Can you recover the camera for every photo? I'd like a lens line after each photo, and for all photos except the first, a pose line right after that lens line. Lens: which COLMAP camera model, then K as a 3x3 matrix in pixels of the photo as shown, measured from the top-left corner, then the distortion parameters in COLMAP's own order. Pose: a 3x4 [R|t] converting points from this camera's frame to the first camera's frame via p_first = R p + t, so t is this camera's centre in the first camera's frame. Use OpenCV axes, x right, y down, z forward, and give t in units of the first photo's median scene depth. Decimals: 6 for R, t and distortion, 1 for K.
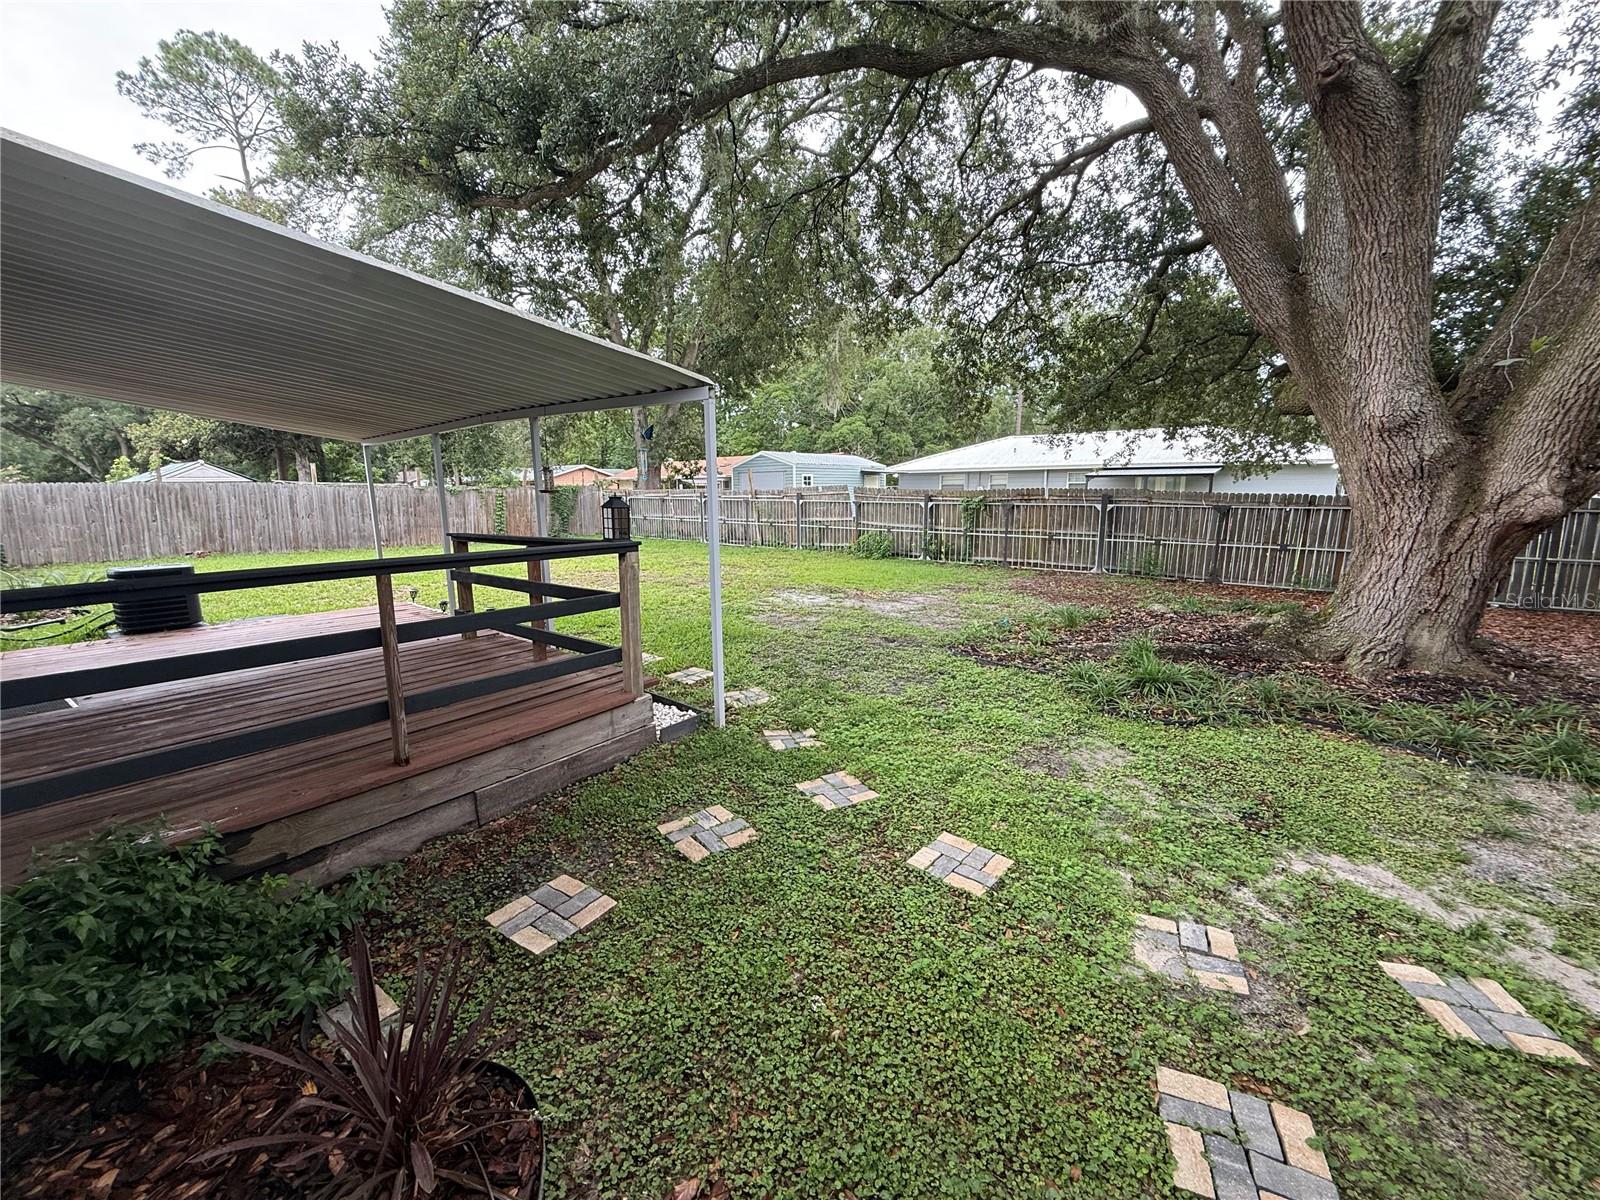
lens RADIAL K [[633.6, 0, 795.0], [0, 633.6, 597.5], [0, 0, 1]] dist [-0.001064, 0.000017]
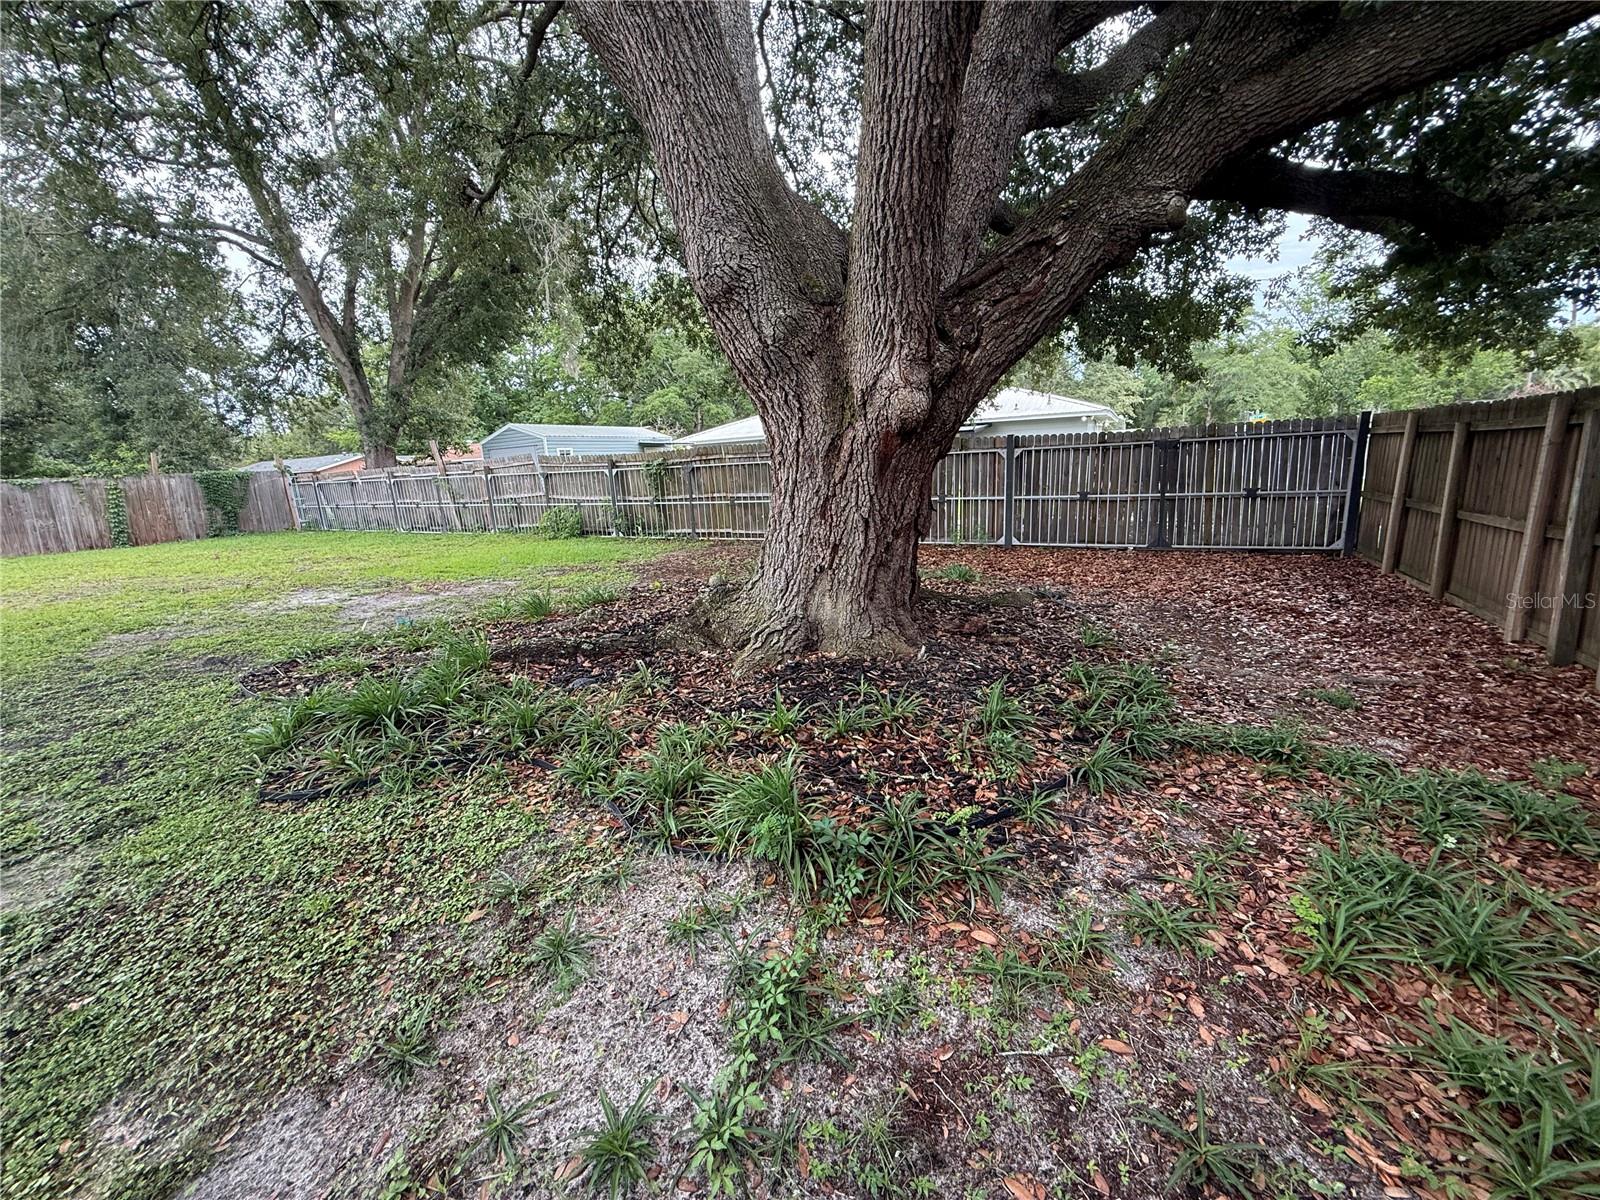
lens RADIAL K [[633.6, 0, 795.0], [0, 633.6, 597.5], [0, 0, 1]] dist [-0.001064, 0.000017]
pose [[0.981756, -0.079002, 0.172953, 0.289385], [0.073475, 0.996567, 0.038142, 0.008449], [-0.175373, -0.024738, 0.984191, 0.107453]]
